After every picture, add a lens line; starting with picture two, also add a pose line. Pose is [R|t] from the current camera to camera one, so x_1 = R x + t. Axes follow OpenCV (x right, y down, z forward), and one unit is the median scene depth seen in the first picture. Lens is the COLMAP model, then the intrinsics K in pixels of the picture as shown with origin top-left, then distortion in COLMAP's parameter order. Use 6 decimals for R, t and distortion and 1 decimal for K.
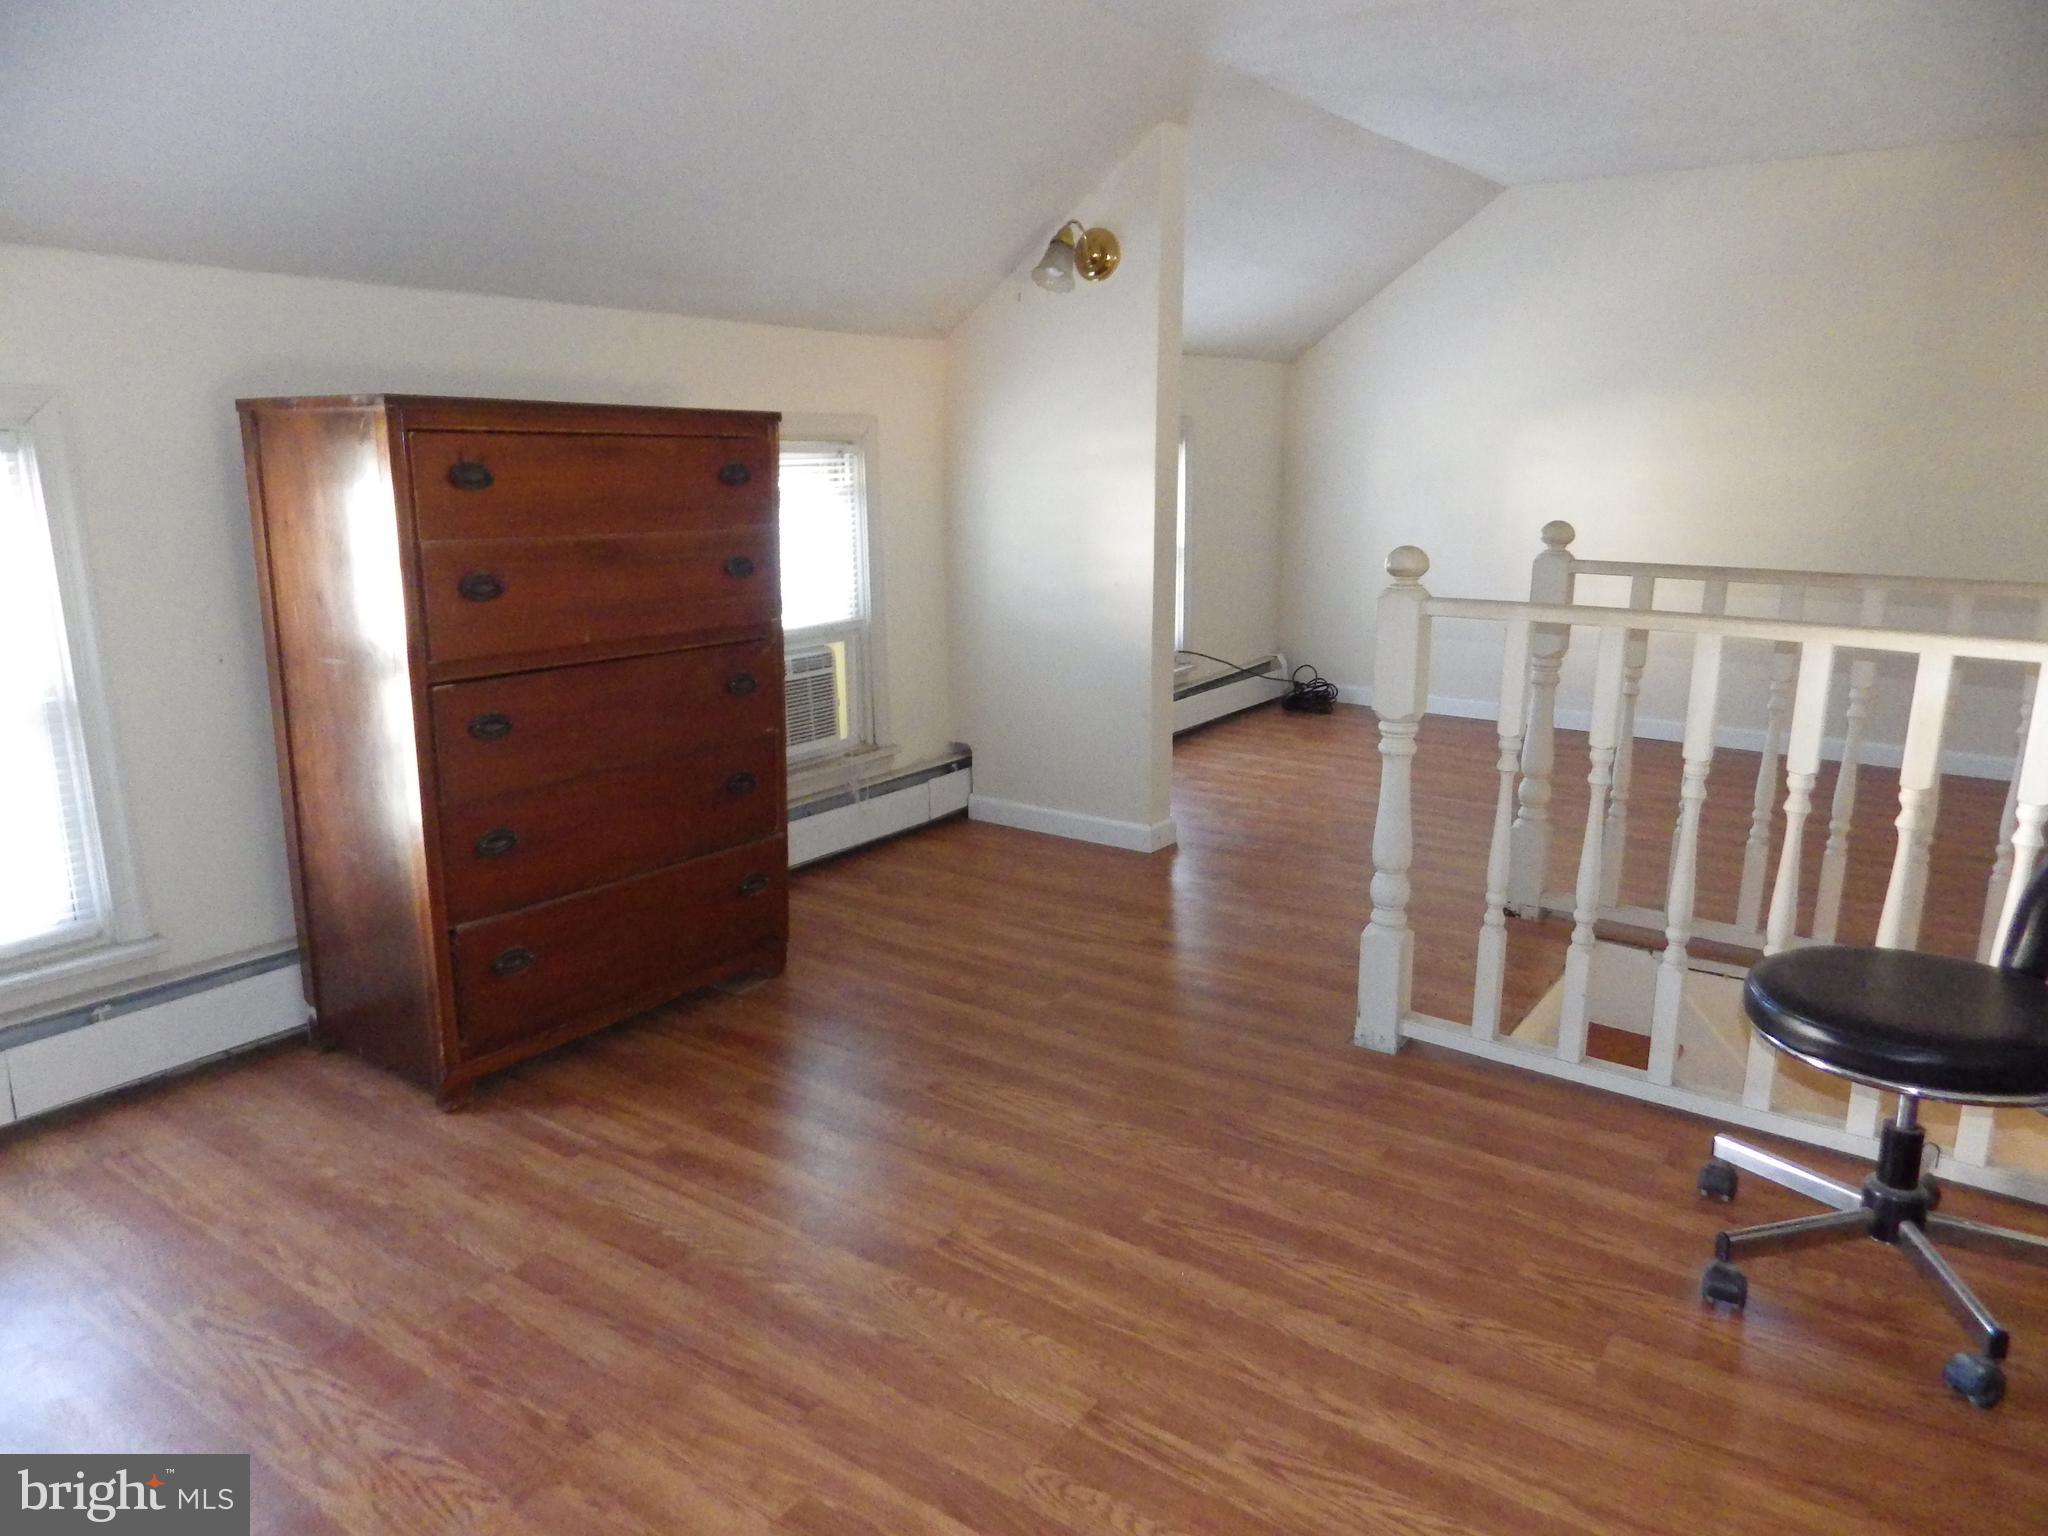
lens RADIAL K [[1386.9, 0, 1025.5], [0, 1386.9, 792.2], [0, 0, 1]] dist [0.020137, 0.001865]
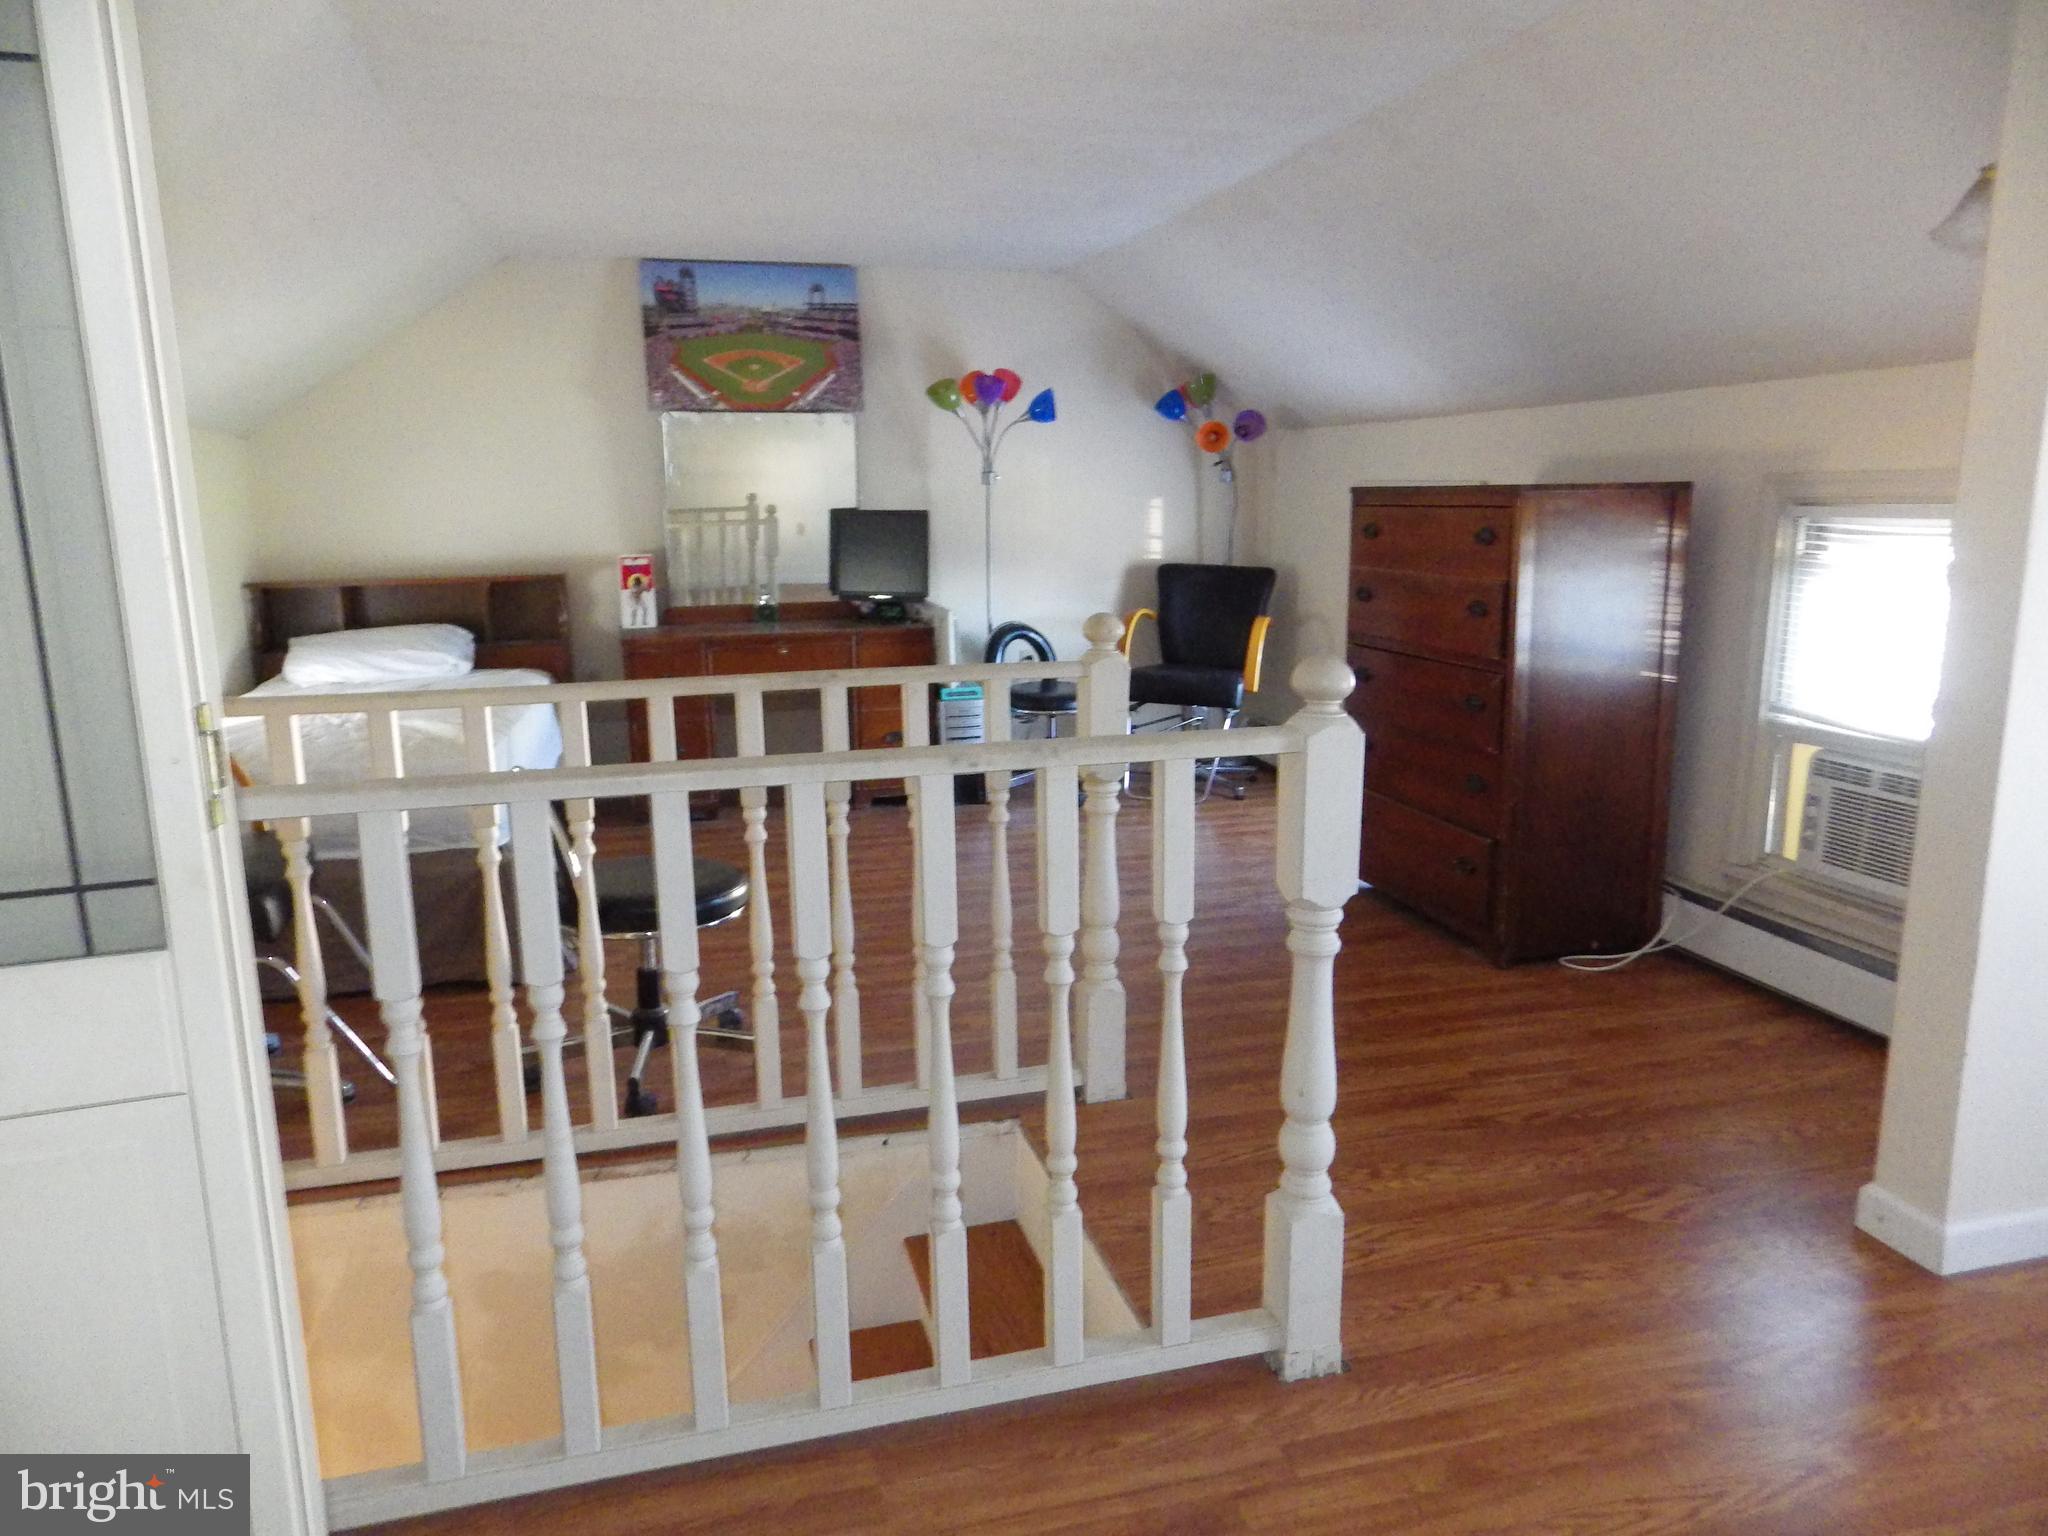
lens RADIAL K [[1386.9, 0, 1025.5], [0, 1386.9, 792.2], [0, 0, 1]] dist [0.020137, 0.001865]
pose [[-0.642992, 0.155249, -0.749973, 1.048634], [-0.178833, 0.921735, 0.344128, -0.376069], [0.744701, 0.355391, -0.564904, 1.497061]]
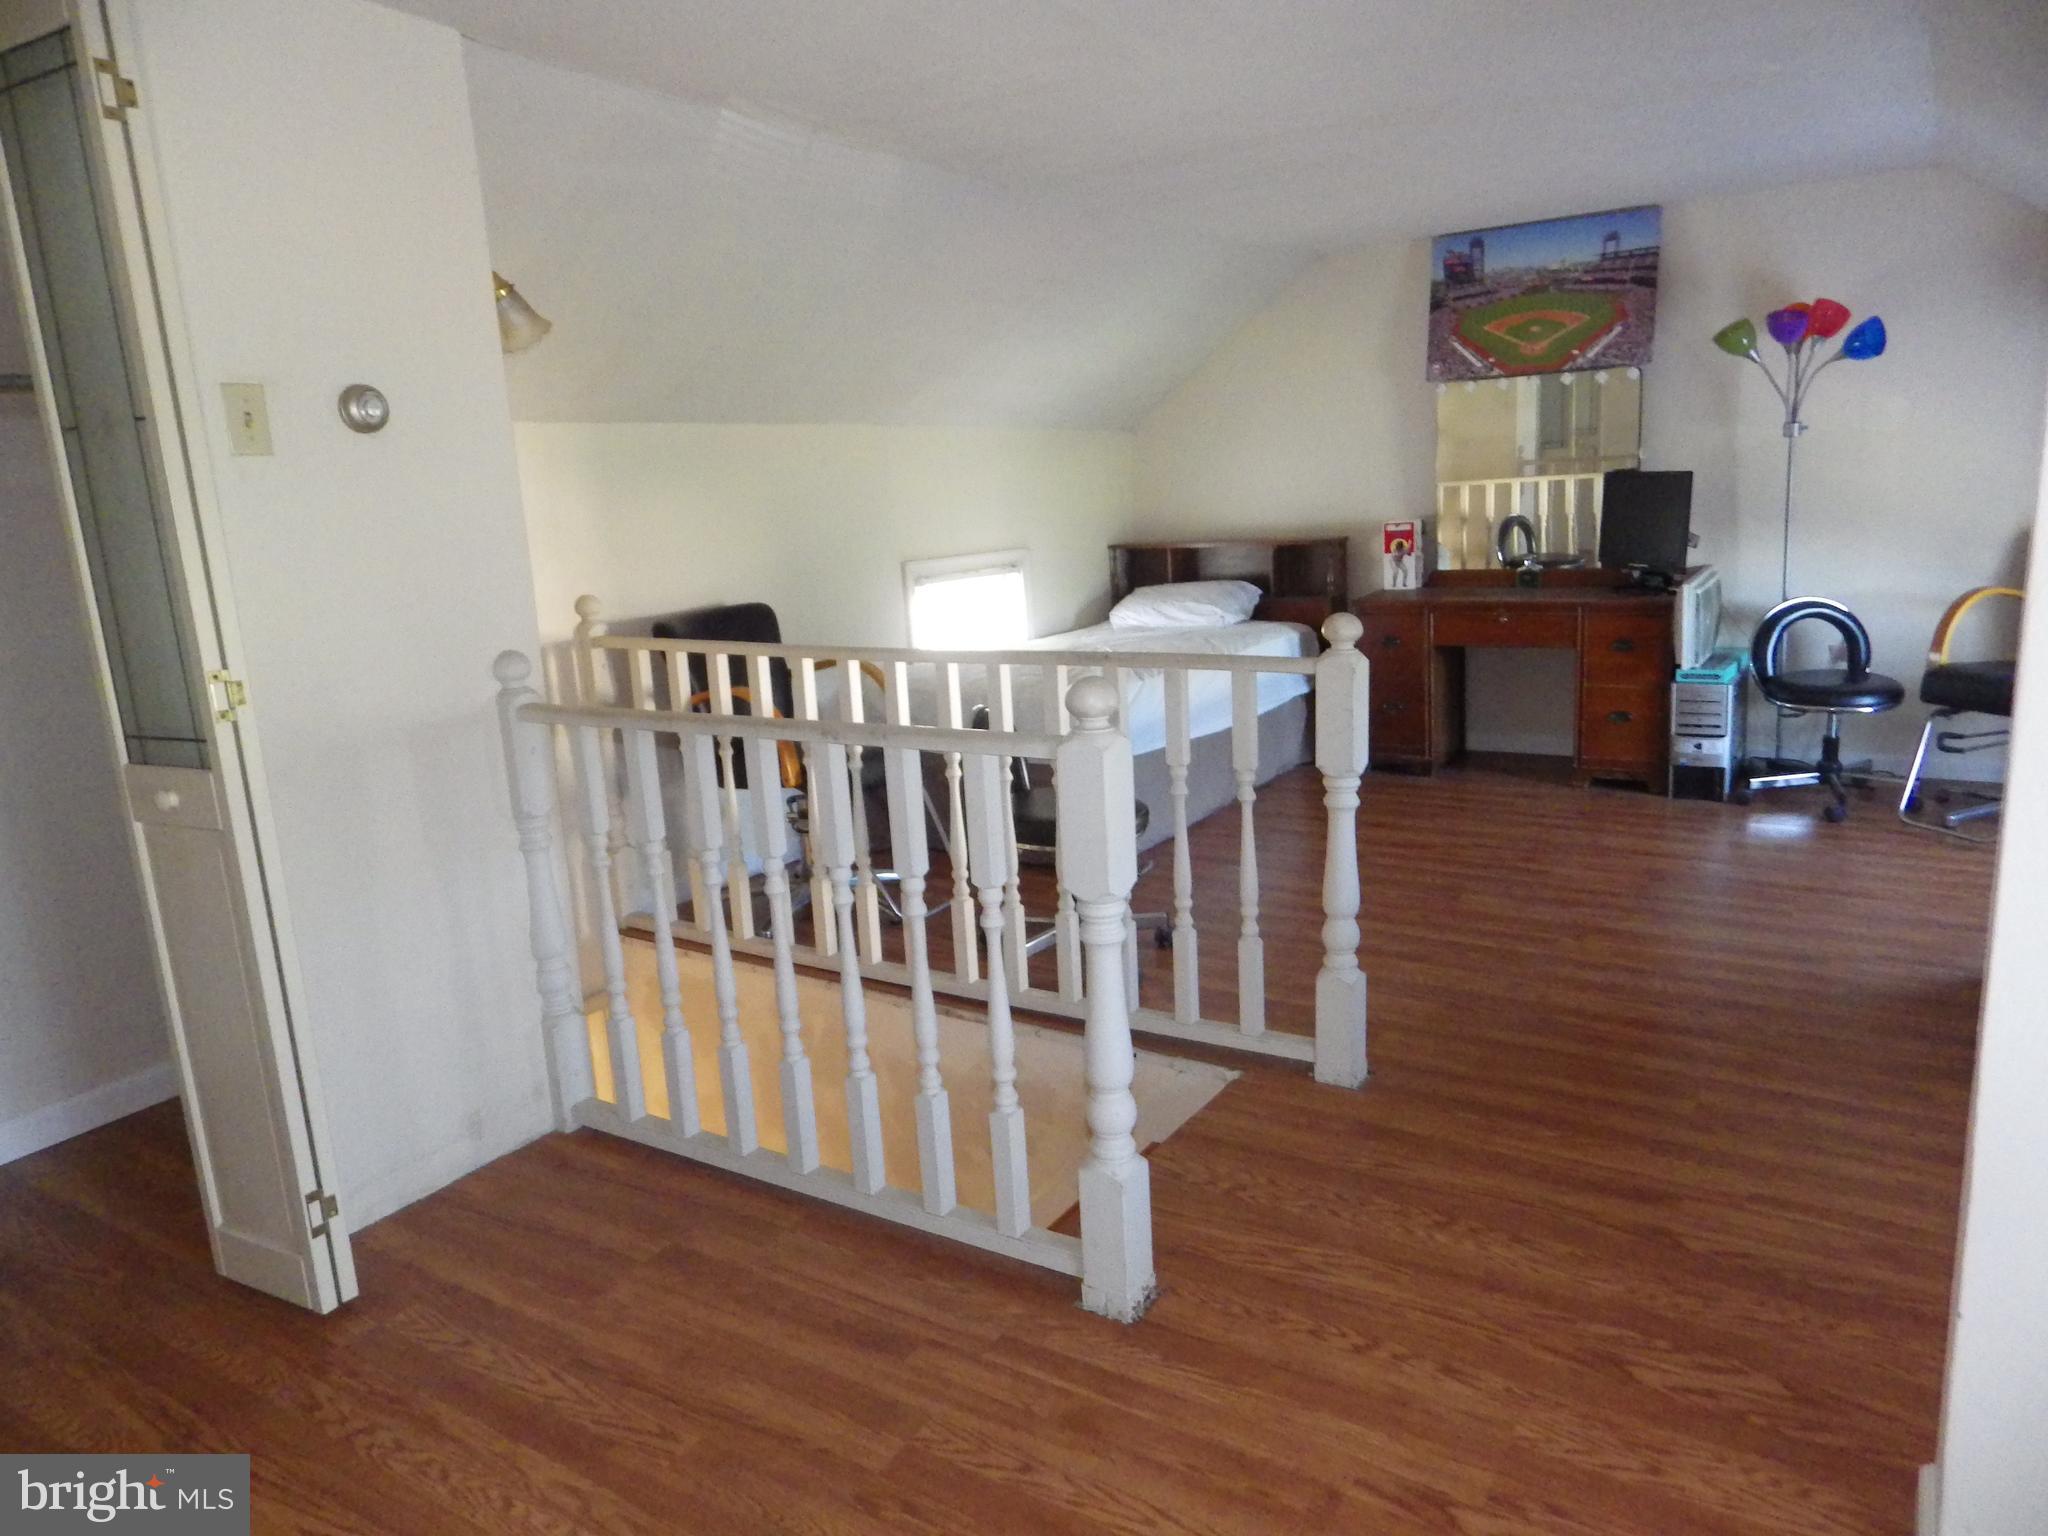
lens RADIAL K [[1386.9, 0, 1025.5], [0, 1386.9, 792.2], [0, 0, 1]] dist [0.020137, 0.001865]
pose [[-0.998684, 0.045316, -0.024009, 0.521090], [0.029614, 0.891813, 0.451433, -0.505688], [0.041869, 0.450128, -0.891982, 1.878319]]
